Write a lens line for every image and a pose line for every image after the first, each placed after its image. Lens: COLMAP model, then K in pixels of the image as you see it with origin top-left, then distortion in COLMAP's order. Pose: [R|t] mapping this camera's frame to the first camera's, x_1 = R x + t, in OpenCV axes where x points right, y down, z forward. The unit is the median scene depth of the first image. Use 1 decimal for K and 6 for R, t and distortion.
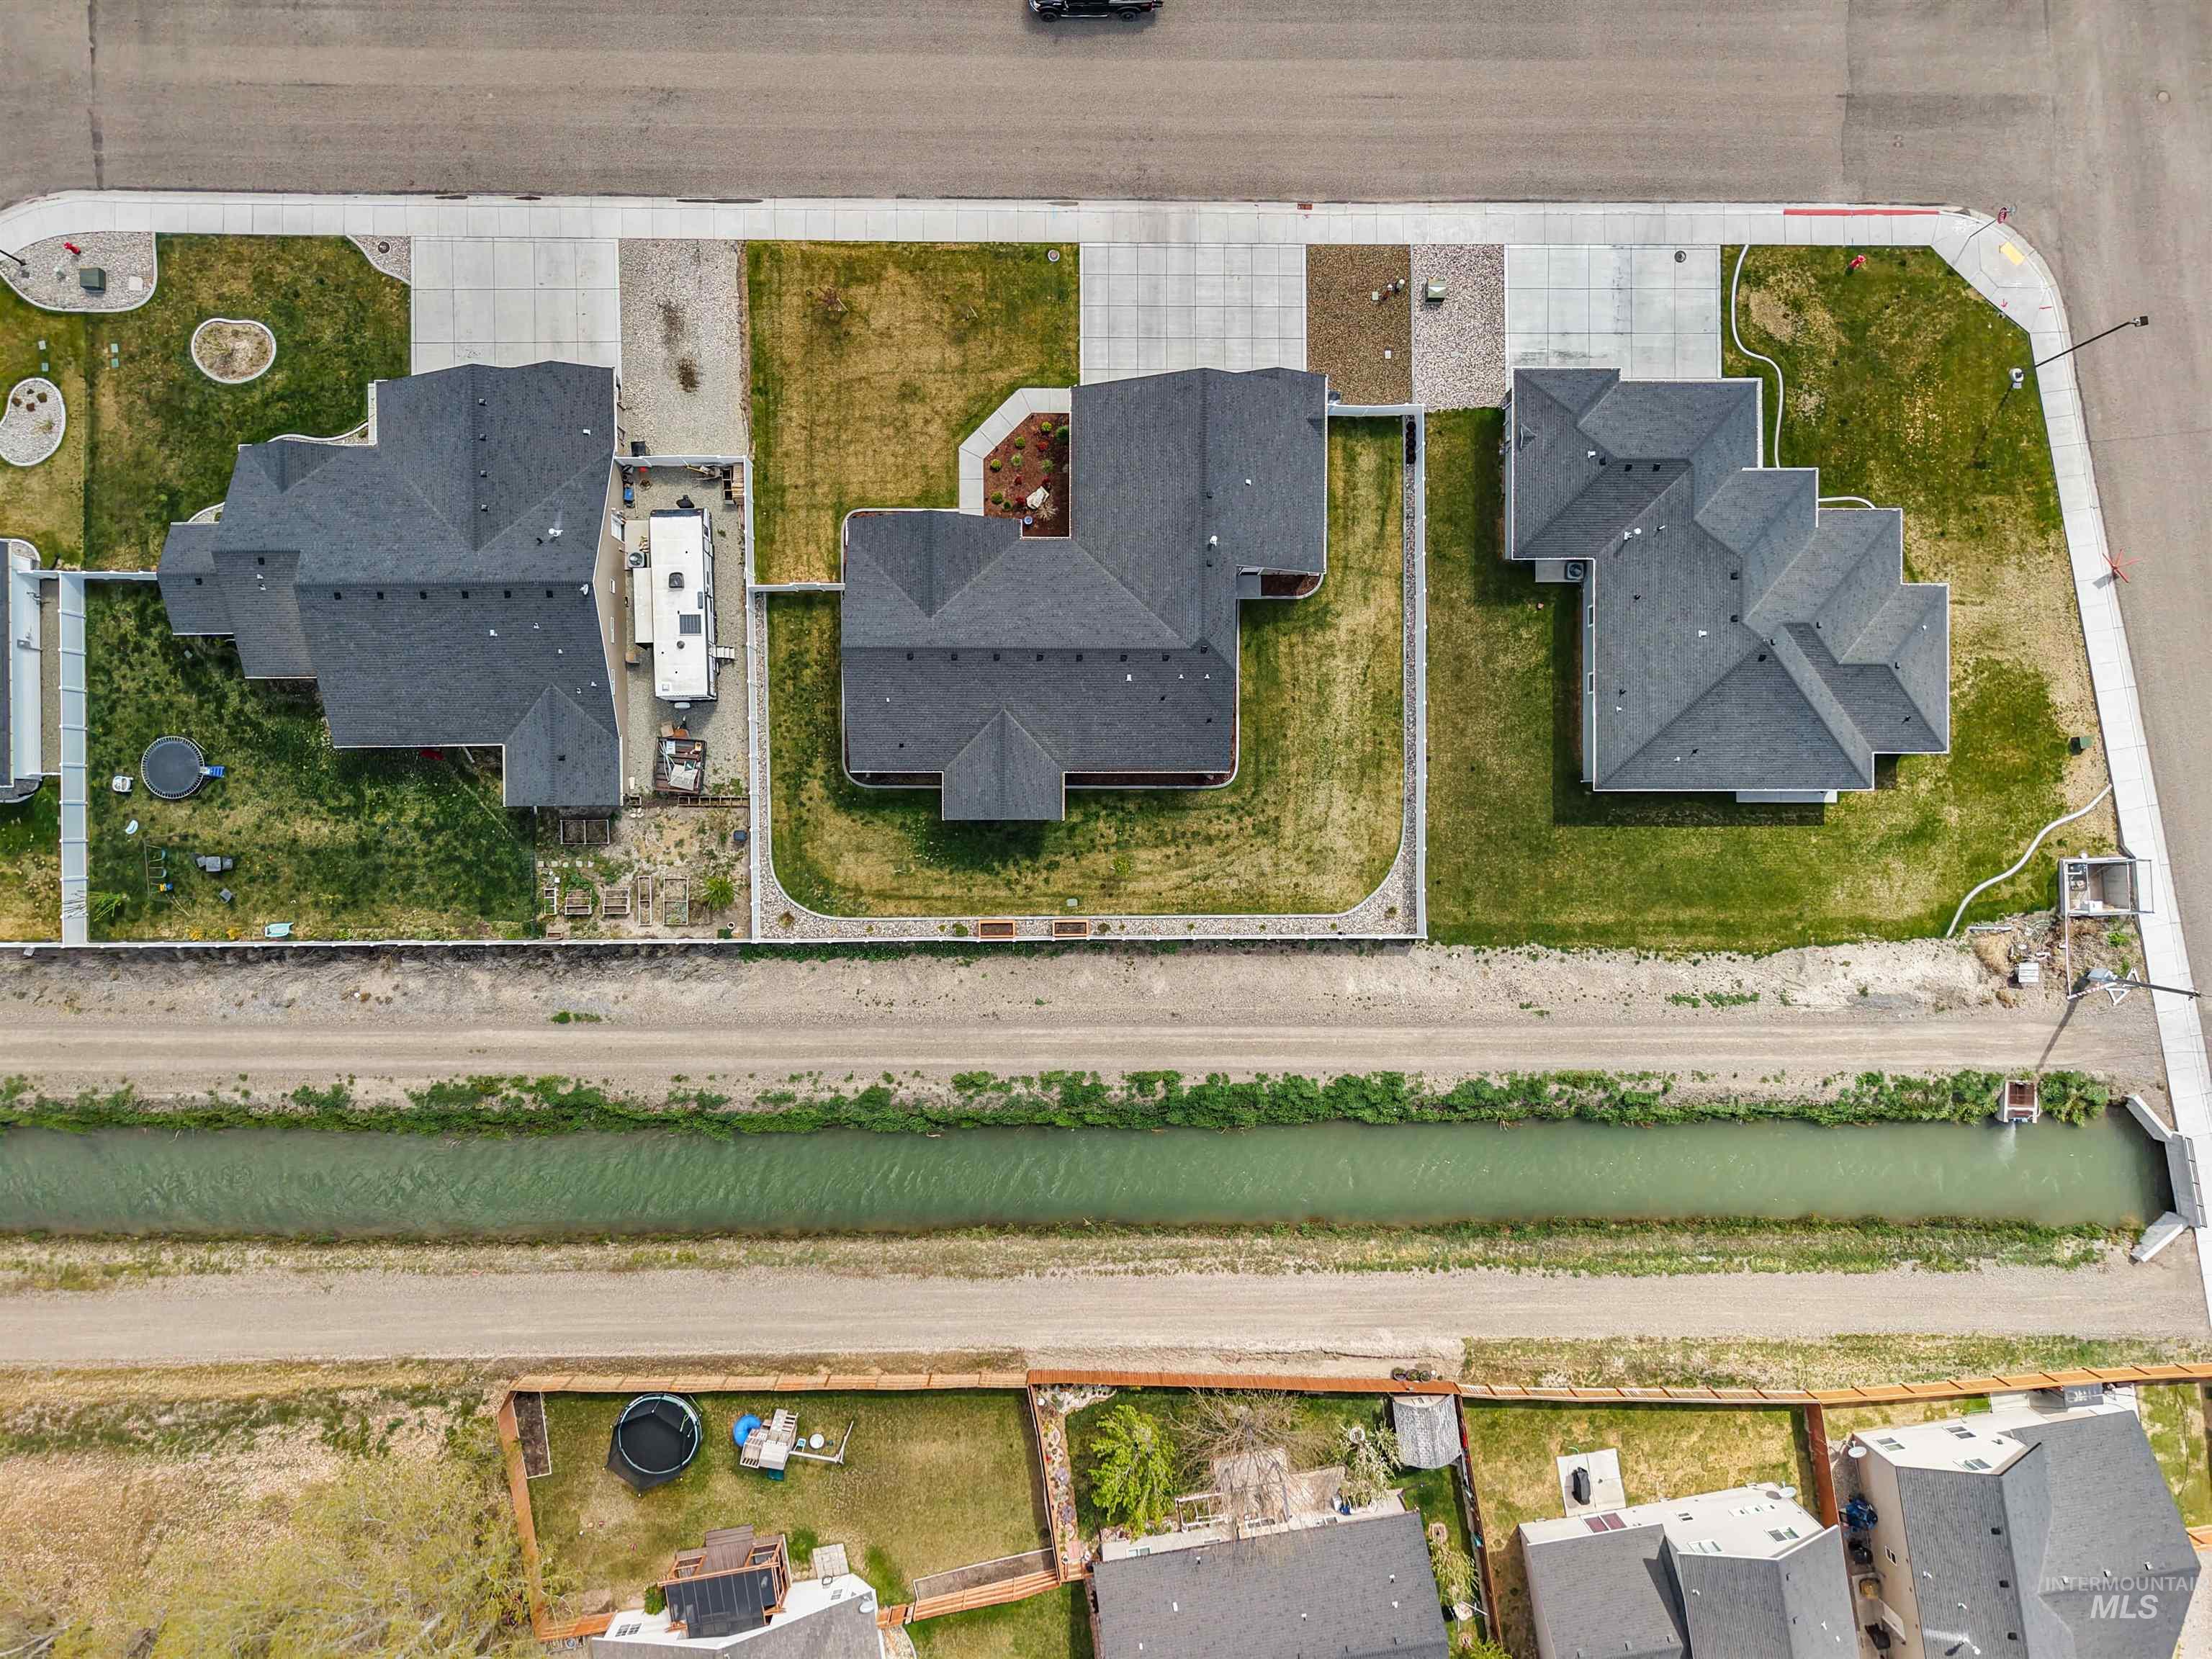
lens RADIAL K [[1529.4, 0, 1095.9], [0, 1529.4, 833.4], [0, 0, 1]] dist [0.145306, -0.392780]
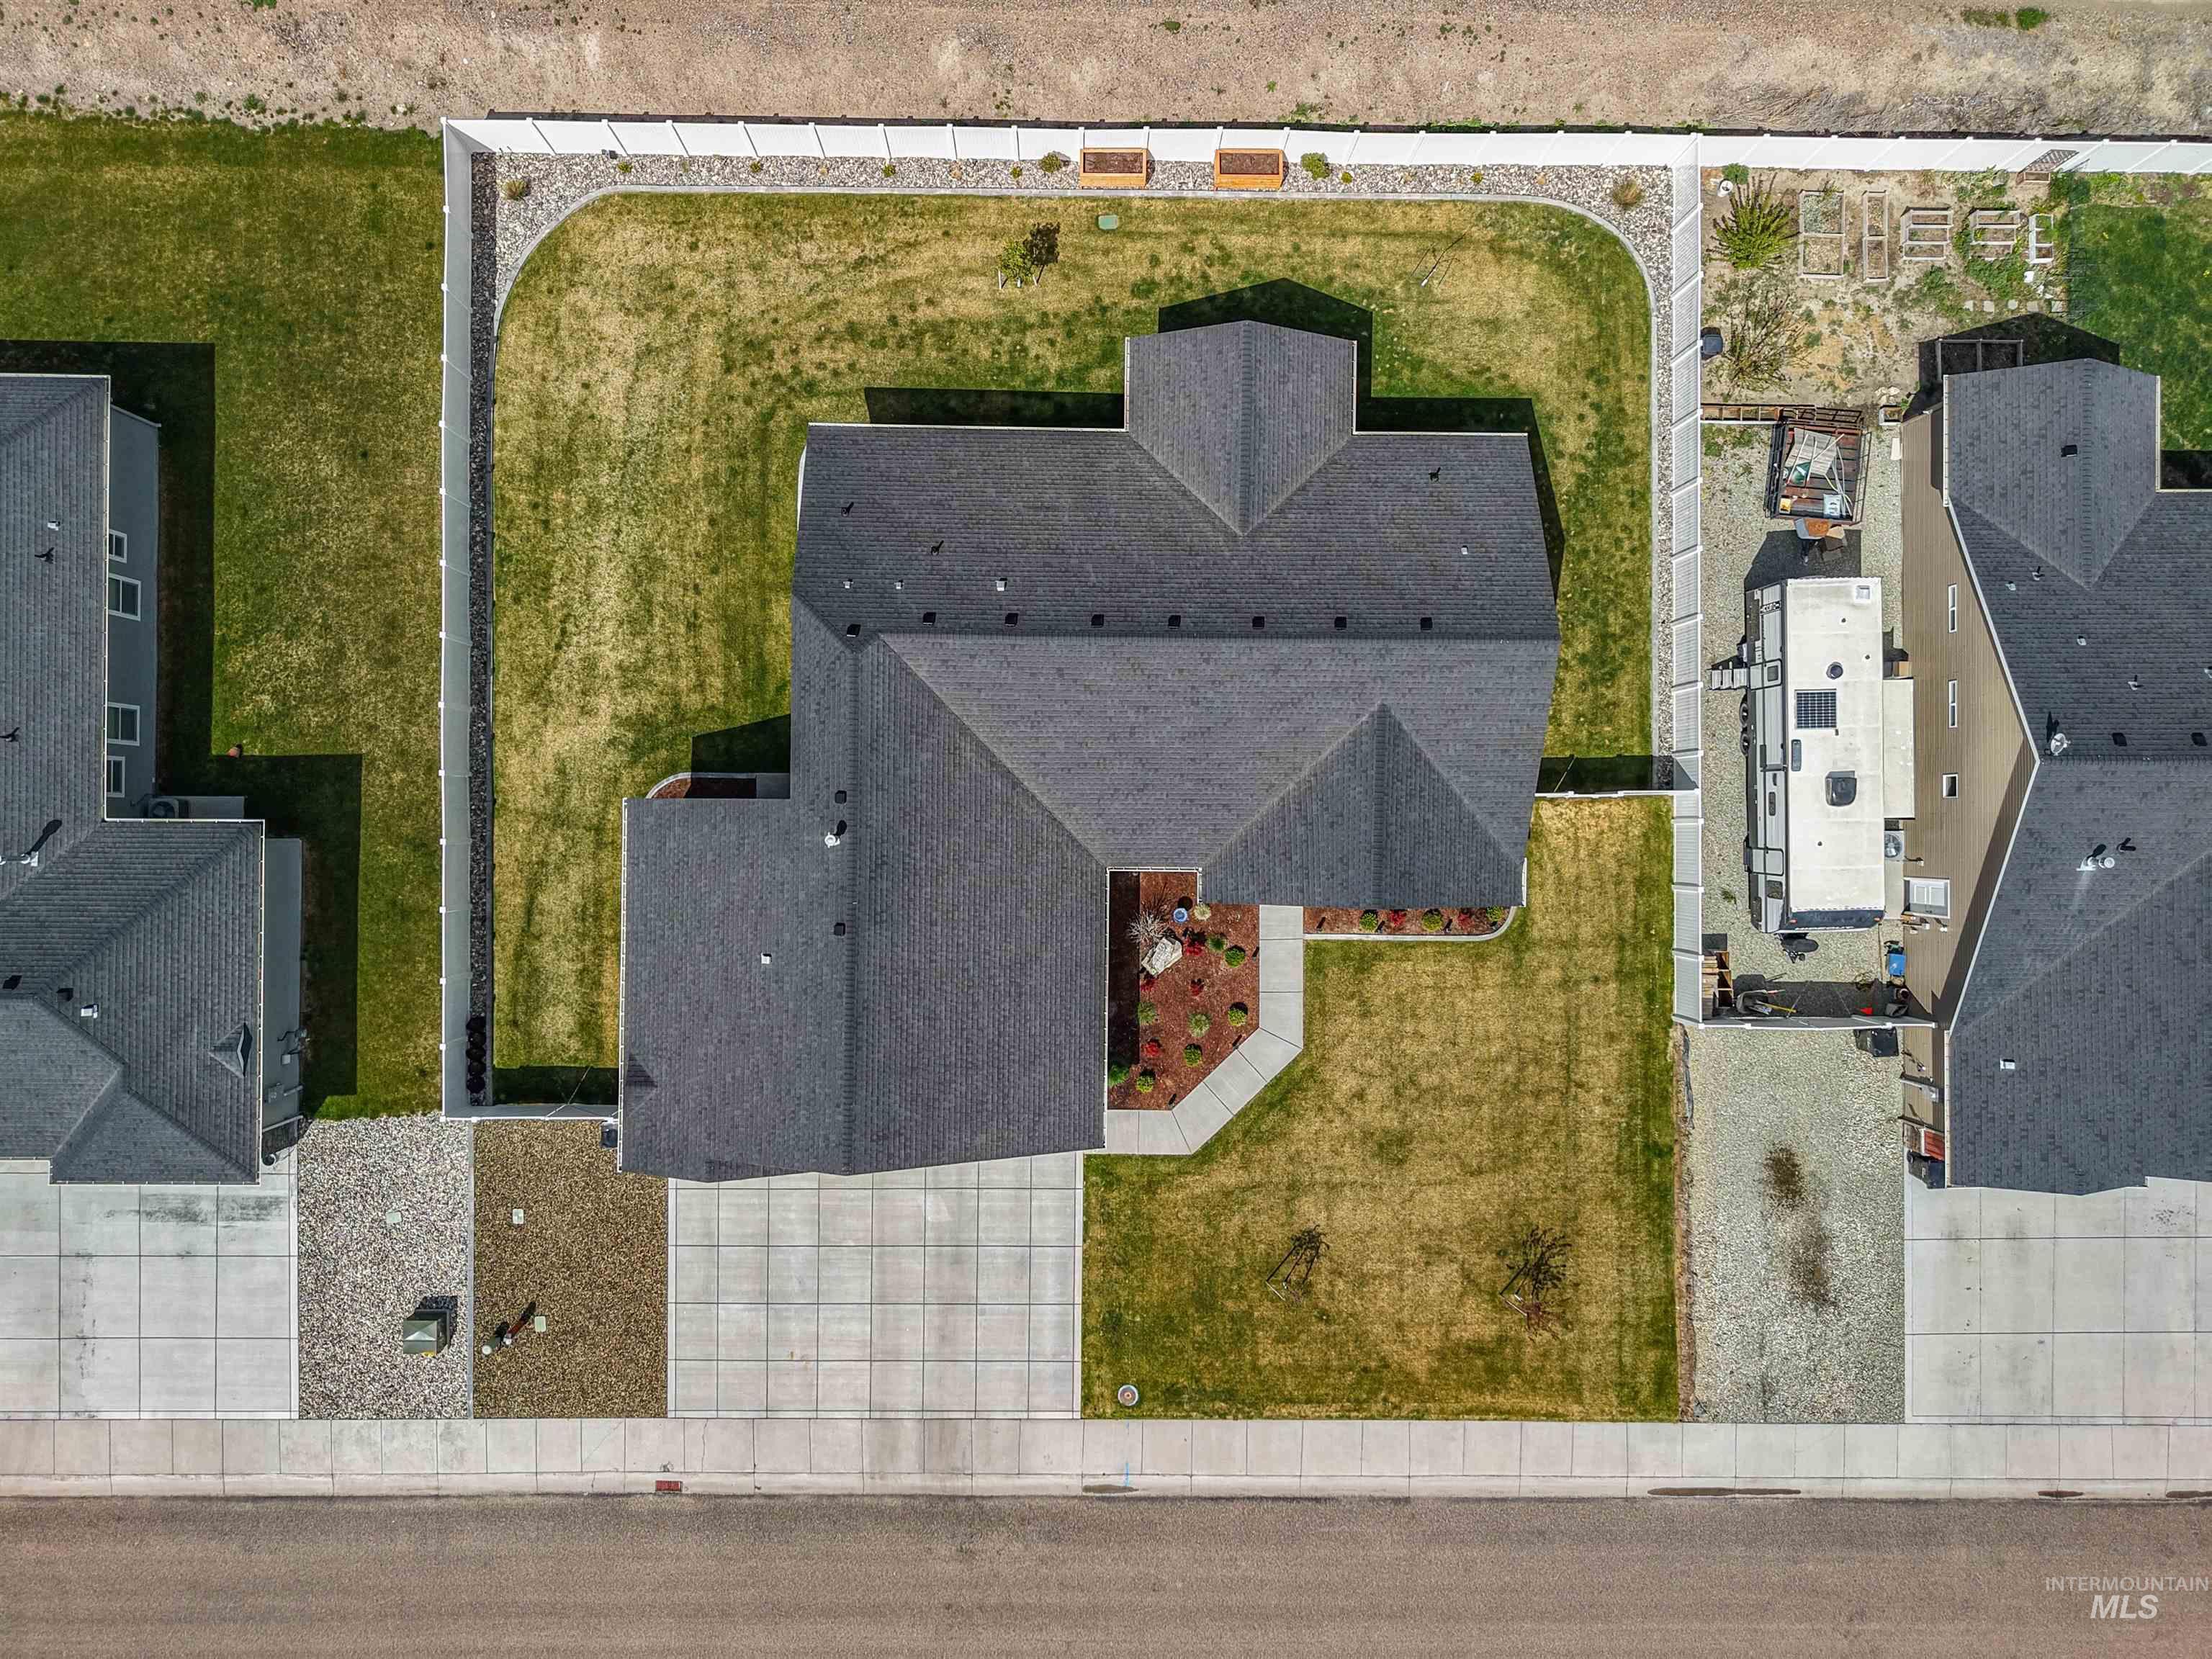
lens RADIAL K [[1514.5, 0, 1077.9], [0, 1514.5, 839.3], [0, 0, 1]] dist [0.042409, -0.048053]
pose [[-0.999216, -0.010781, -0.038103, 0.013426], [0.010768, -0.999942, 0.000534, -0.176119], [-0.038107, 0.000124, 0.999274, 0.460167]]
